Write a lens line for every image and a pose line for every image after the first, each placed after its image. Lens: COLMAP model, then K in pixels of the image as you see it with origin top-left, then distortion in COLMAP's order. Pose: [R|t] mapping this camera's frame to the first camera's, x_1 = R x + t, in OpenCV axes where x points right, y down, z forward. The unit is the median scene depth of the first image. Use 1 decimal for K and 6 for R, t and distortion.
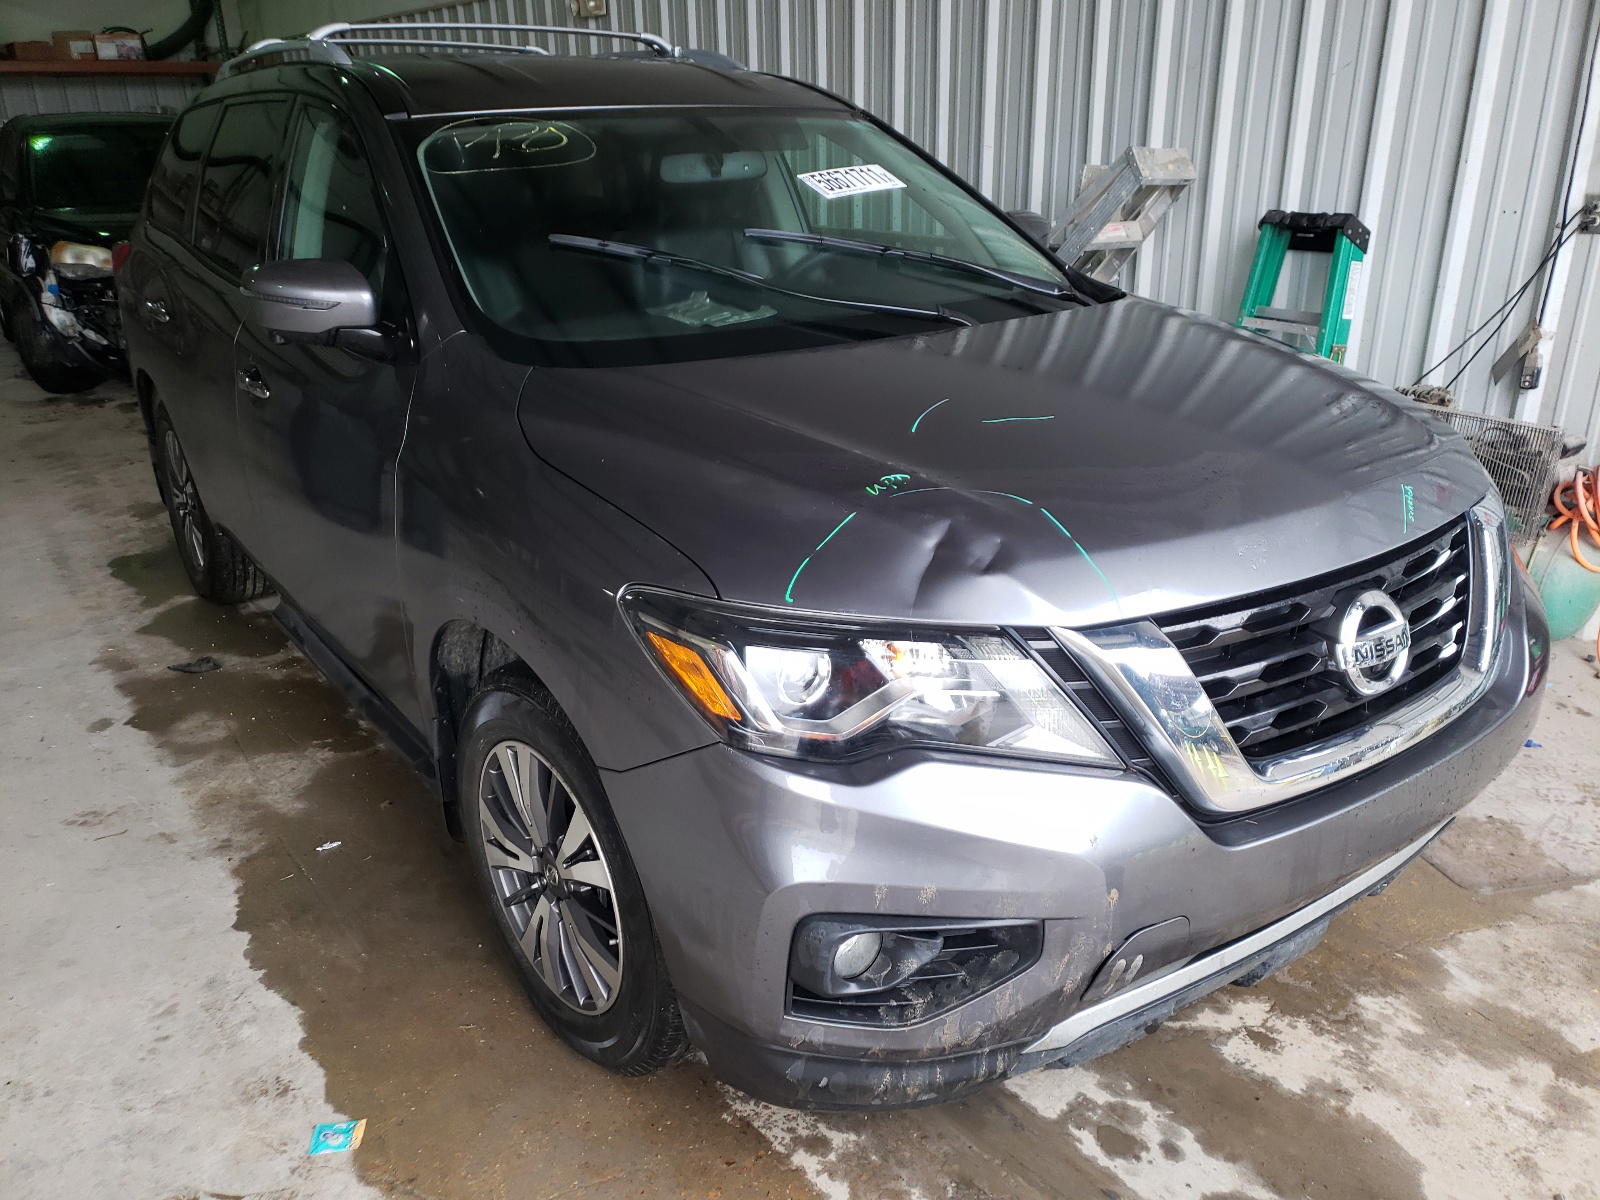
lens RADIAL K [[1212.5, 0, 803.4], [0, 1212.5, 640.7], [0, 0, 1]] dist [-0.000829, 0.069975]
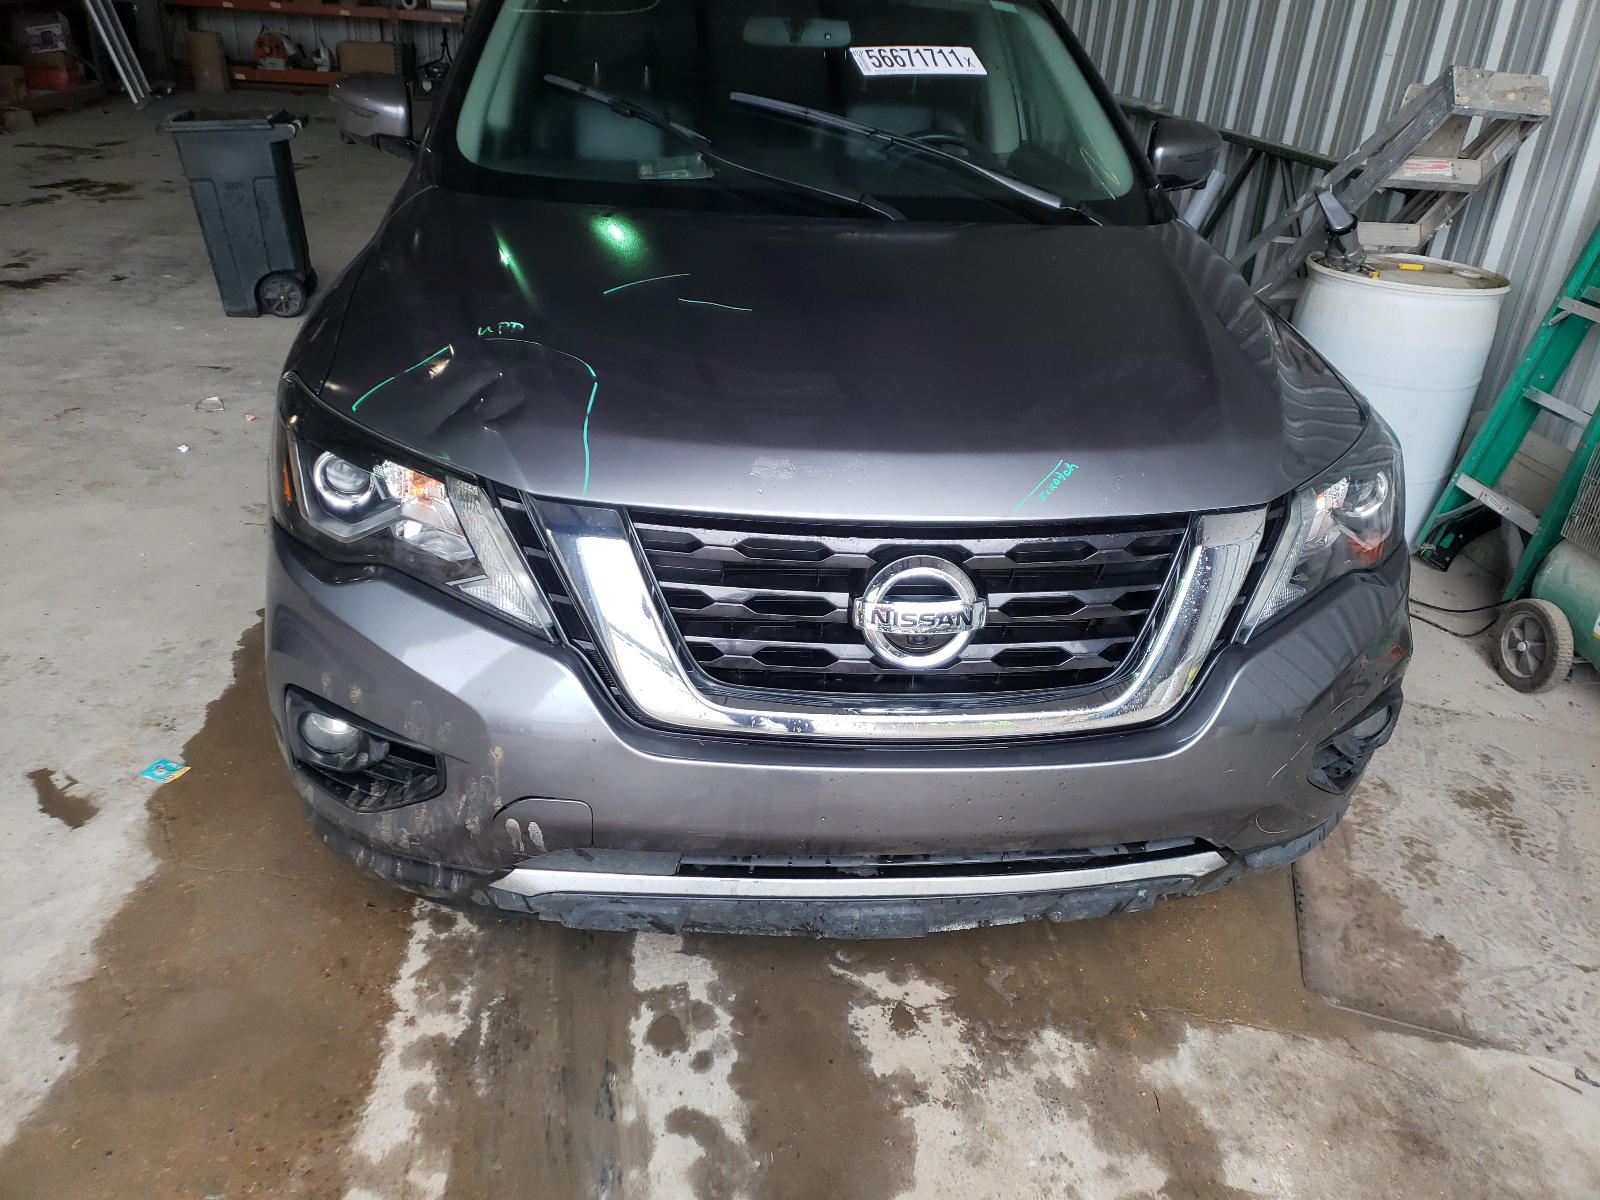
lens RADIAL K [[1206.5, 0, 800.0], [0, 1206.5, 600.0], [0, 0, 1]] dist [0.037673, 0.001071]
pose [[0.874091, 0.282521, -0.395153, 0.613500], [-0.259520, 0.959249, 0.111763, -0.070907], [0.410626, 0.004859, 0.911791, 0.116038]]
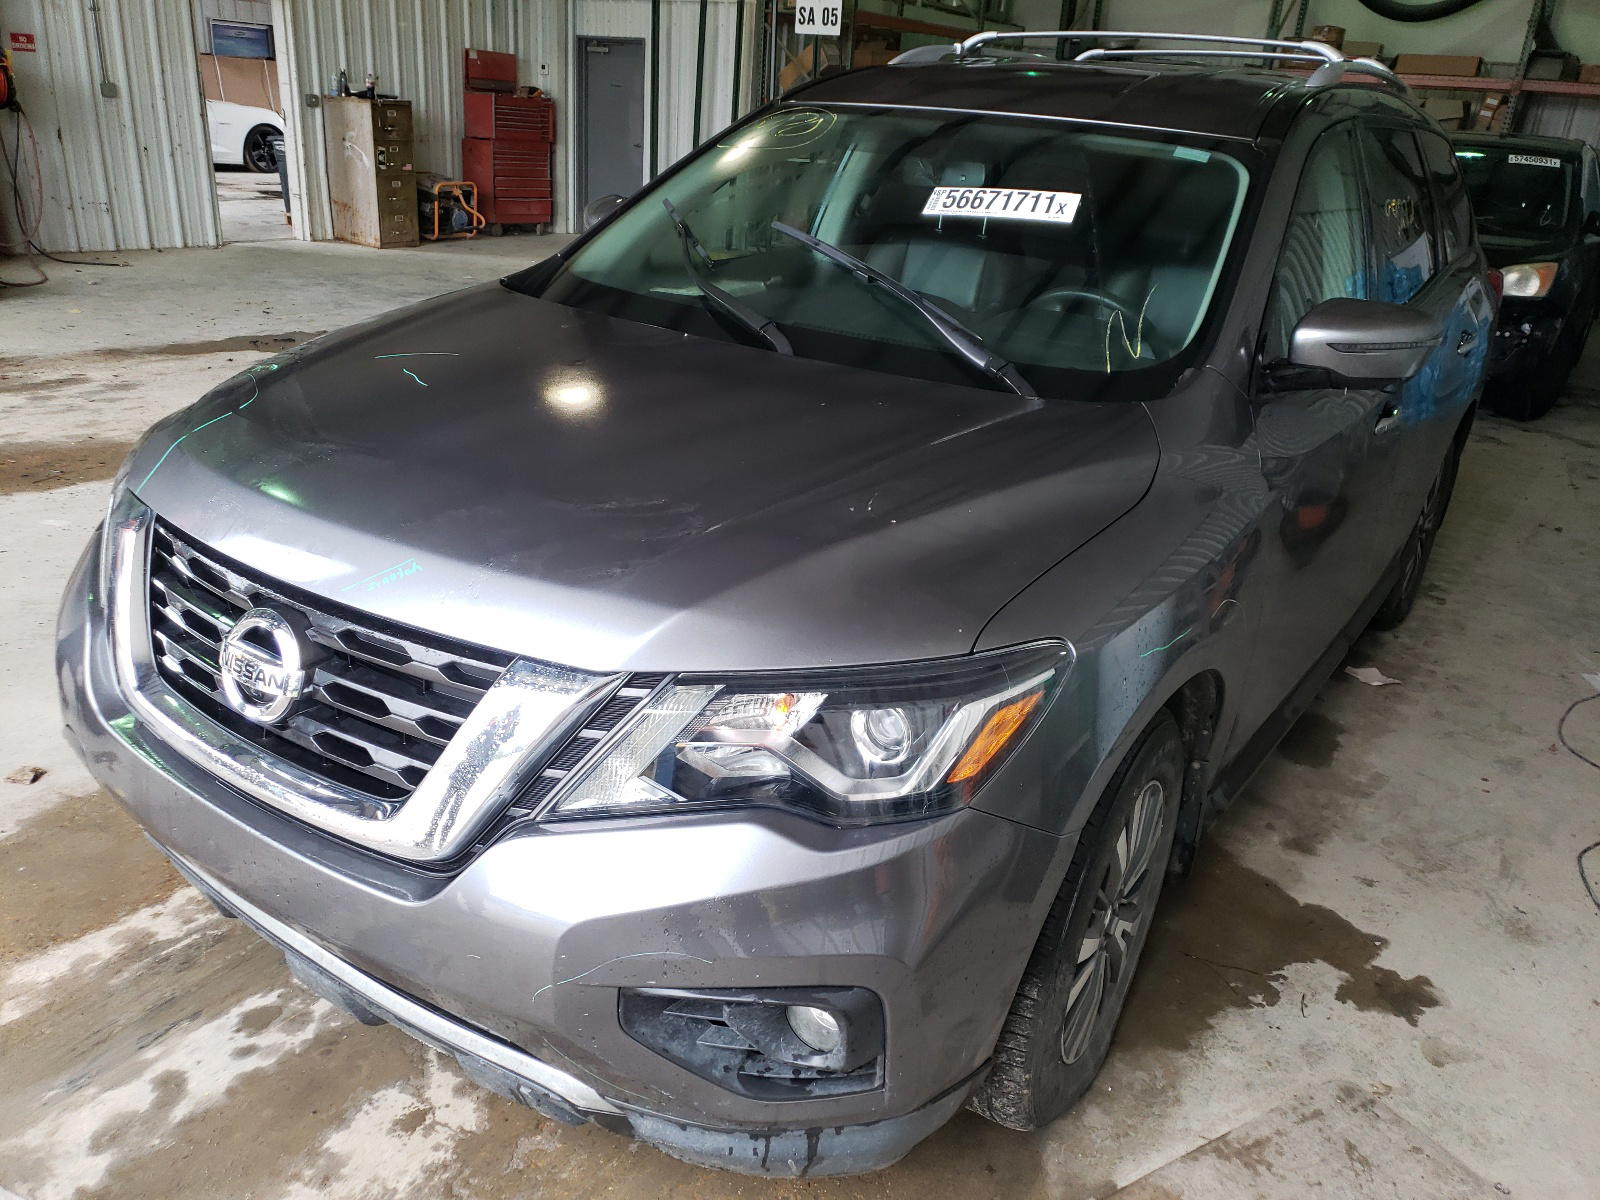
lens RADIAL K [[1212.5, 0, 803.4], [0, 1212.5, 640.7], [0, 0, 1]] dist [-0.000829, 0.069975]
pose [[0.337355, 0.413806, -0.845551, 1.148711], [-0.430684, 0.866536, 0.252243, -0.356032], [0.837080, 0.279070, 0.470550, 0.749020]]
